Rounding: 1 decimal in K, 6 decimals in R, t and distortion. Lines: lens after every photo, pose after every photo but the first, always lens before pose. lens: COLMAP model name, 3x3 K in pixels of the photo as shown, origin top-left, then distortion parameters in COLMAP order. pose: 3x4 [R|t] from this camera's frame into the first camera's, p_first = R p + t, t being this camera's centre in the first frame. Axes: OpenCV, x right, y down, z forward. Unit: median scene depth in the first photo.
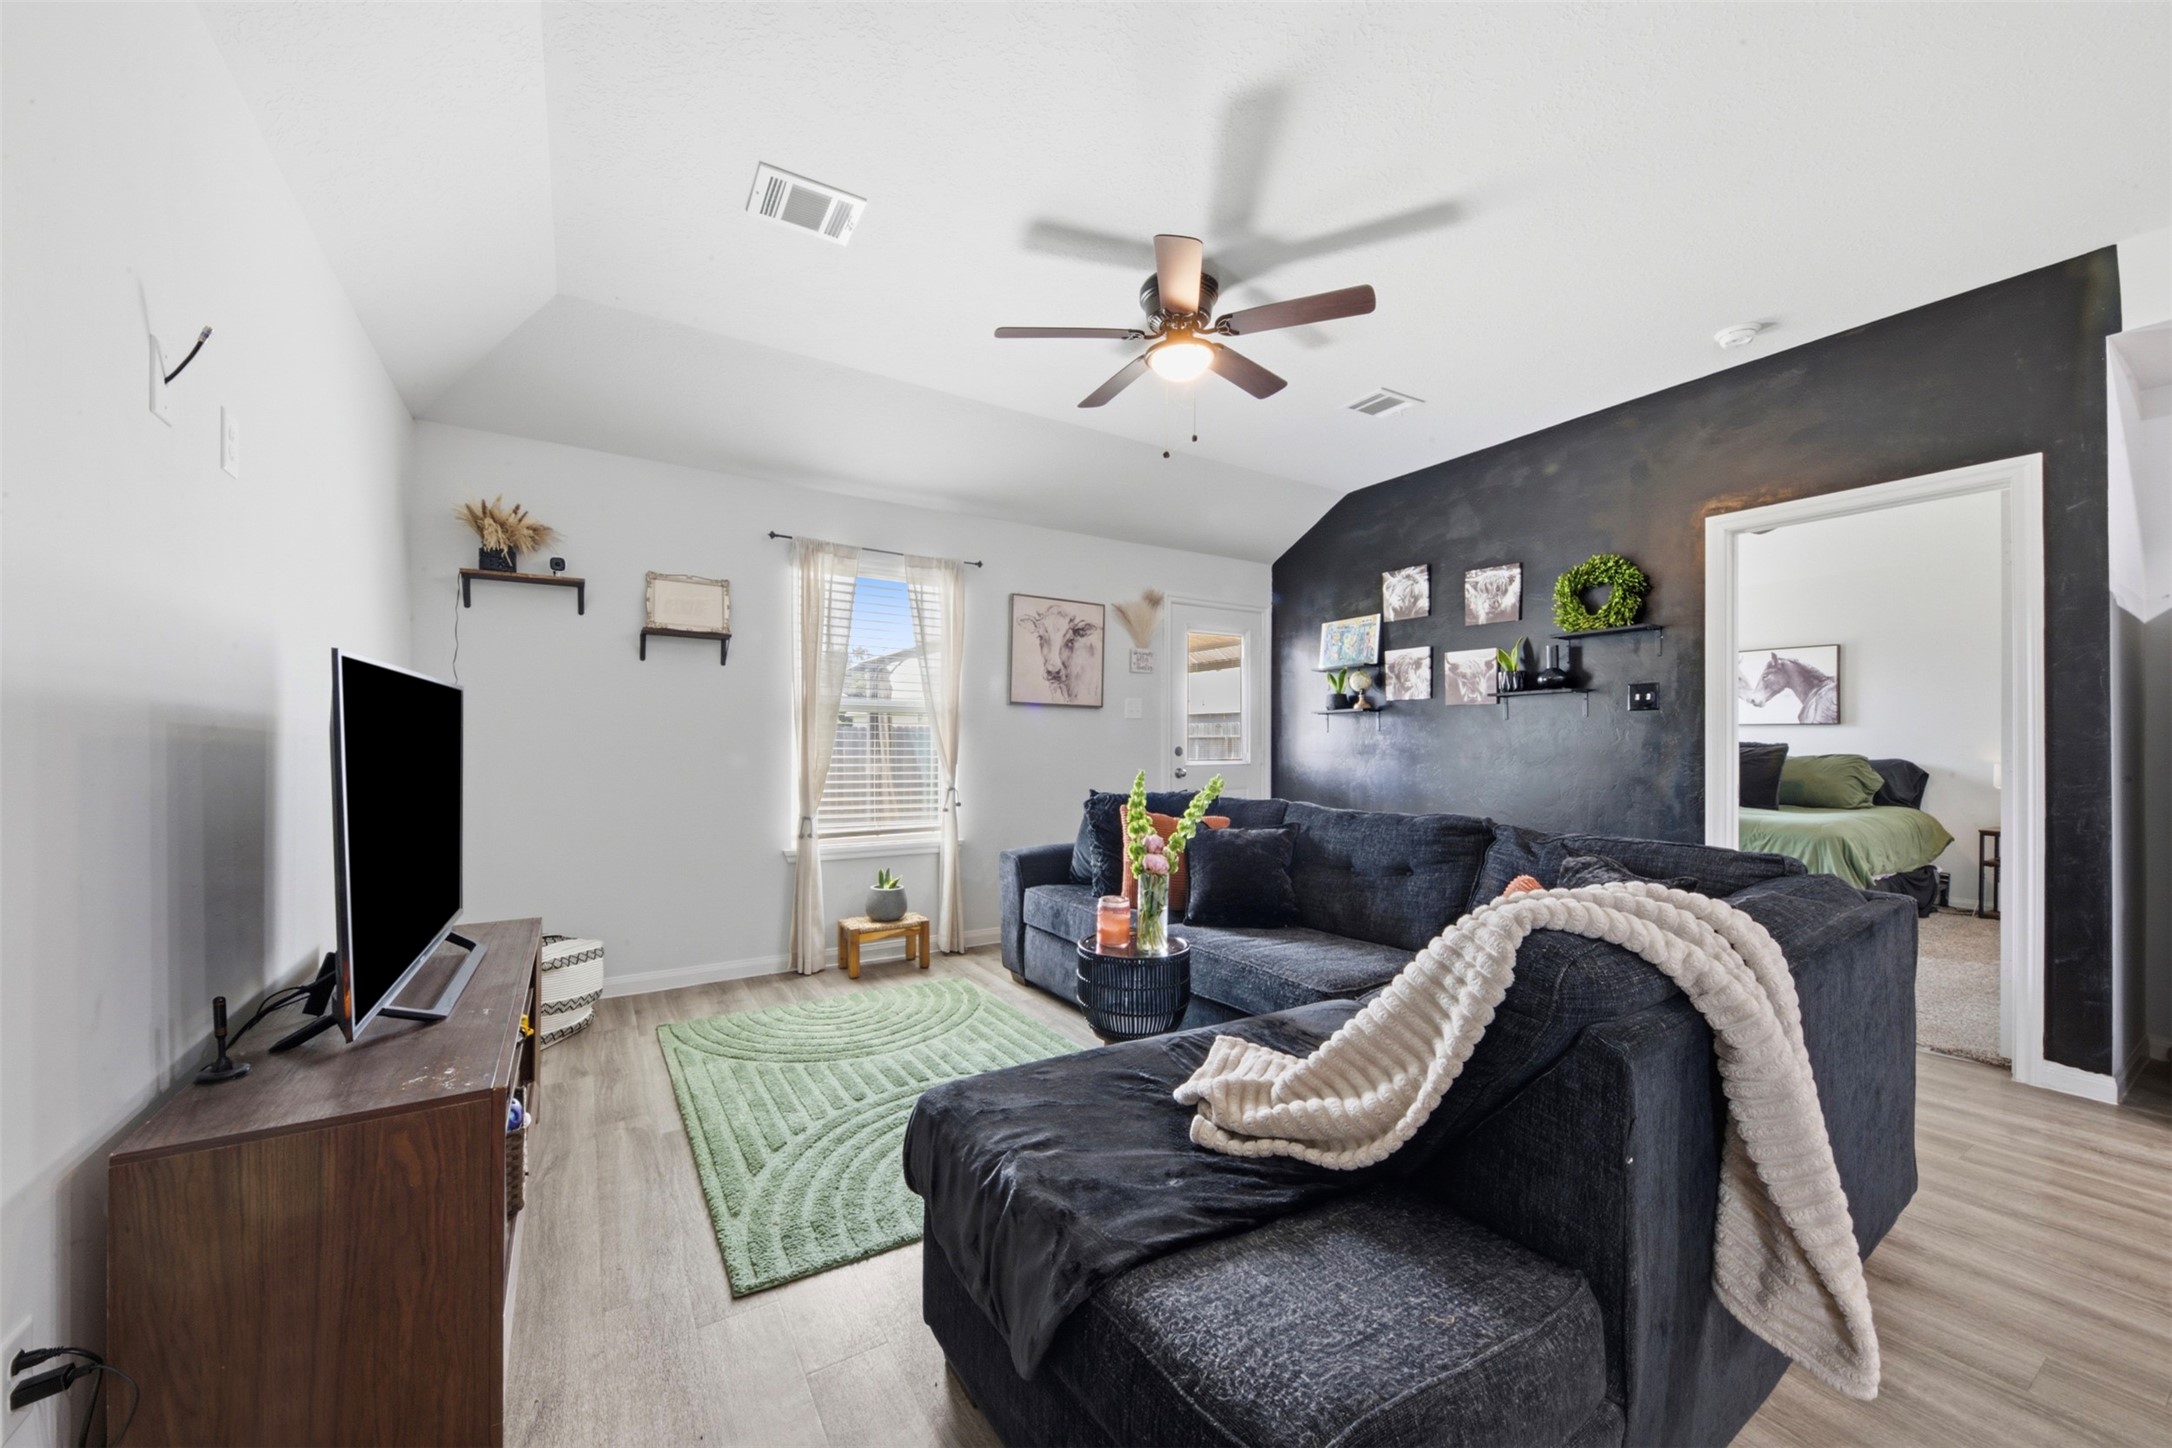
lens RADIAL K [[801.7, 0, 1077.2], [0, 801.7, 724.3], [0, 0, 1]] dist [0.010127, 0.000022]
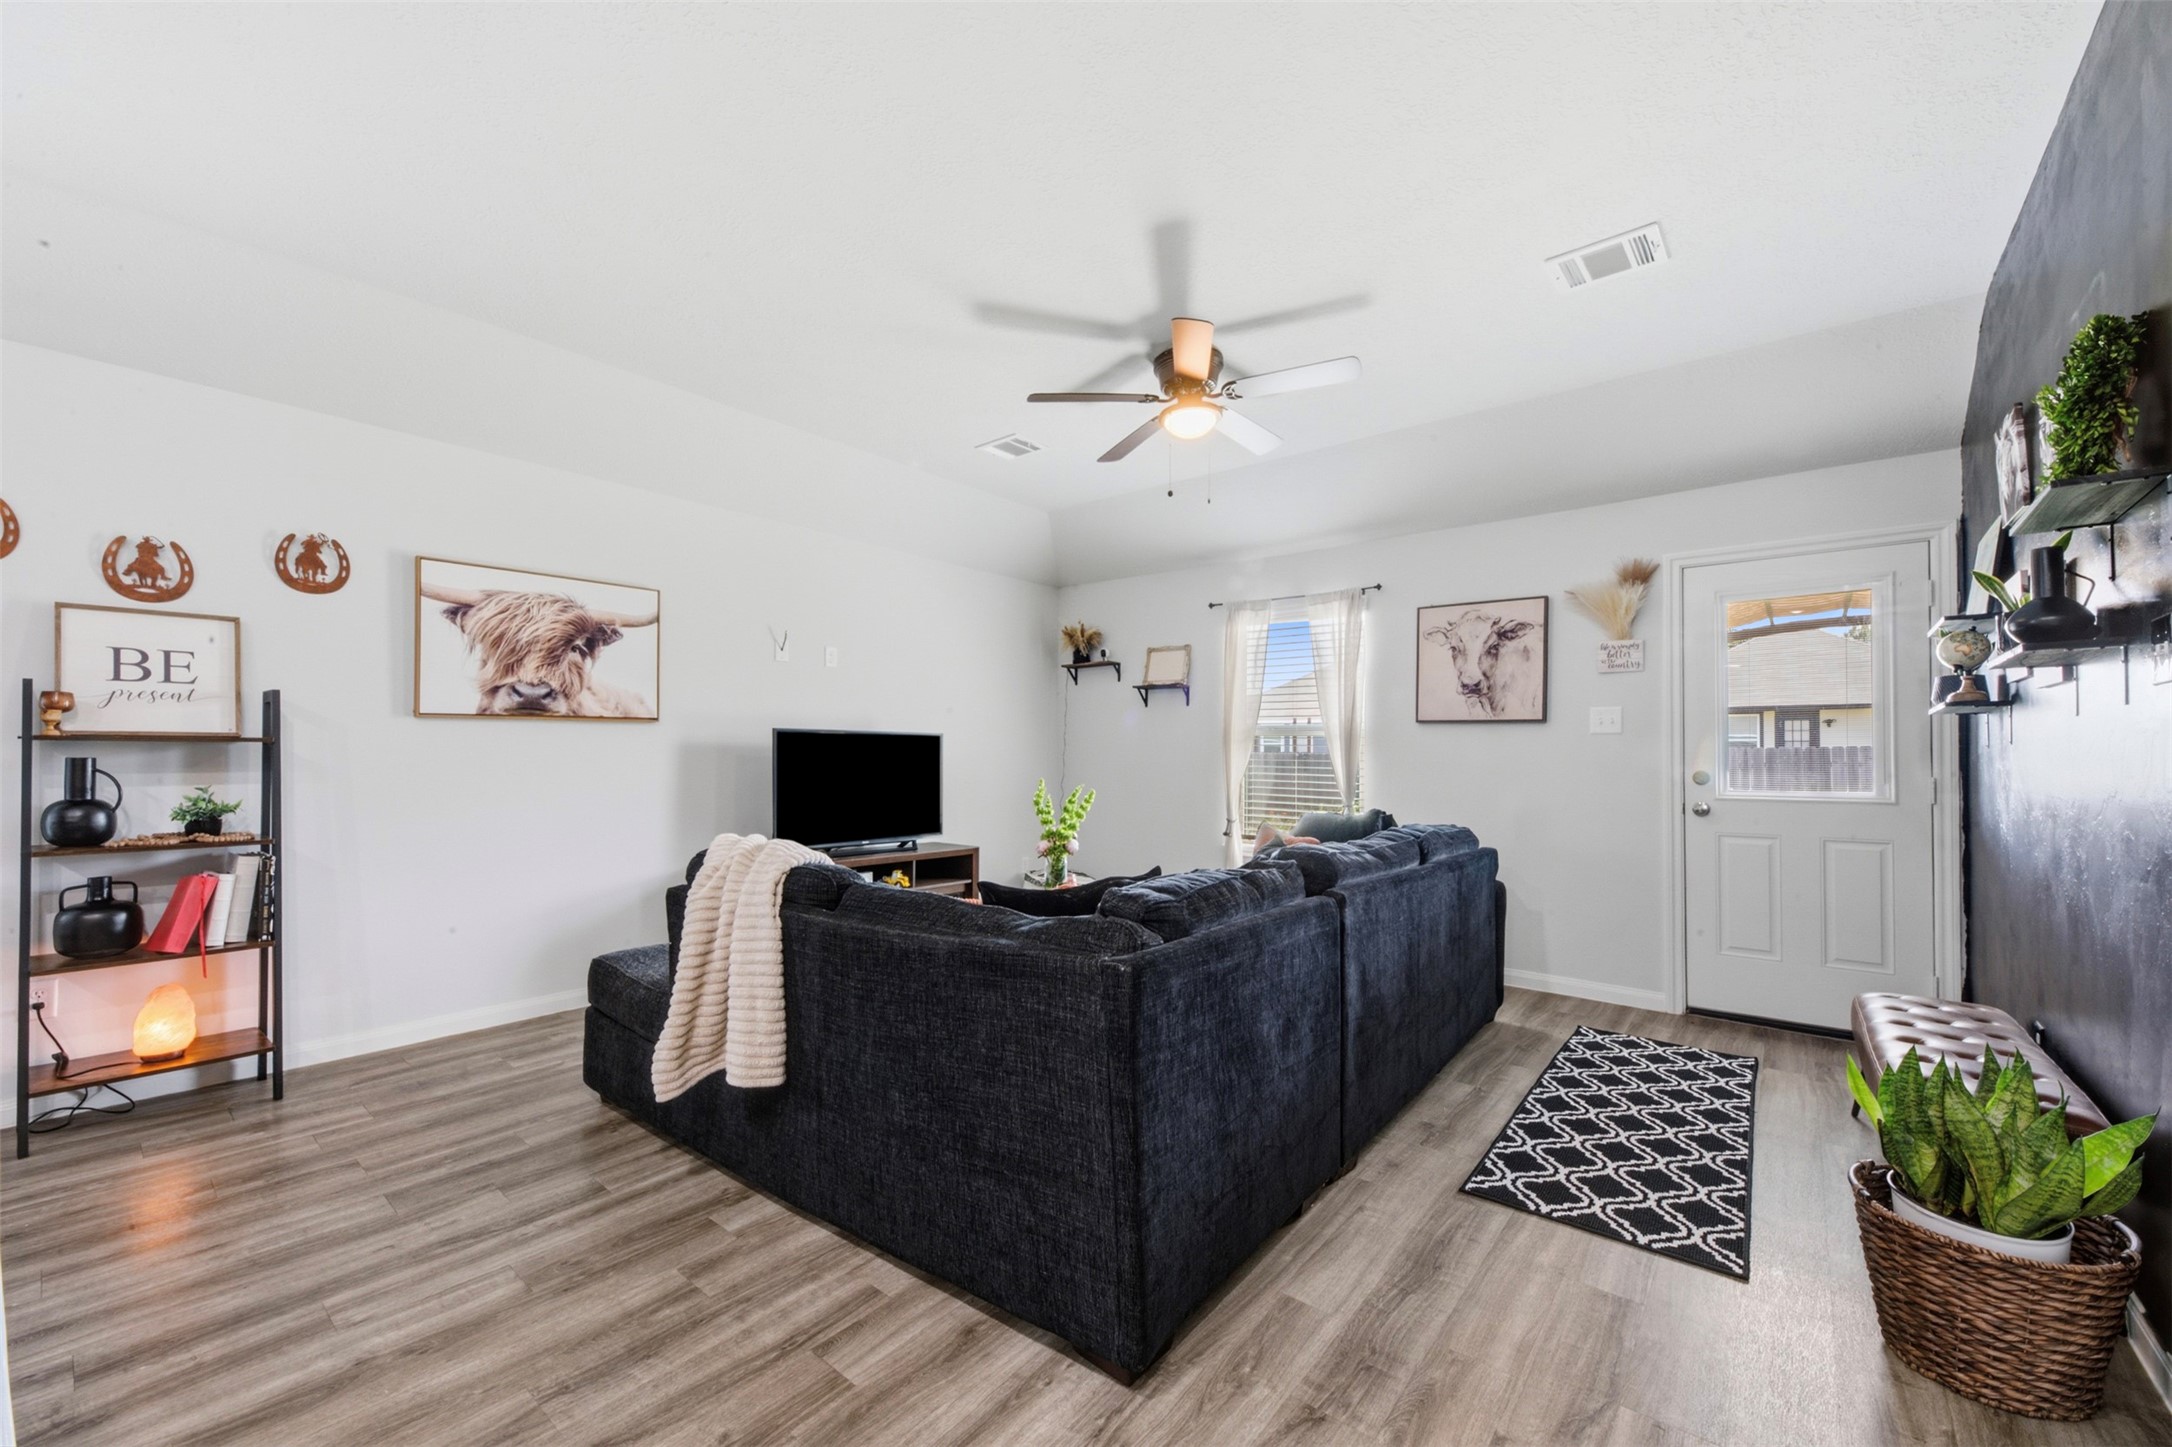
lens RADIAL K [[845.0, 0, 1082.7], [0, 845.0, 746.5], [0, 0, 1]] dist [0.004060, -0.000035]
pose [[0.323452, -0.014442, -0.946135, 0.730518], [0.012537, 0.999861, -0.010976, 0.009051], [0.946162, -0.008312, 0.323588, 0.284545]]
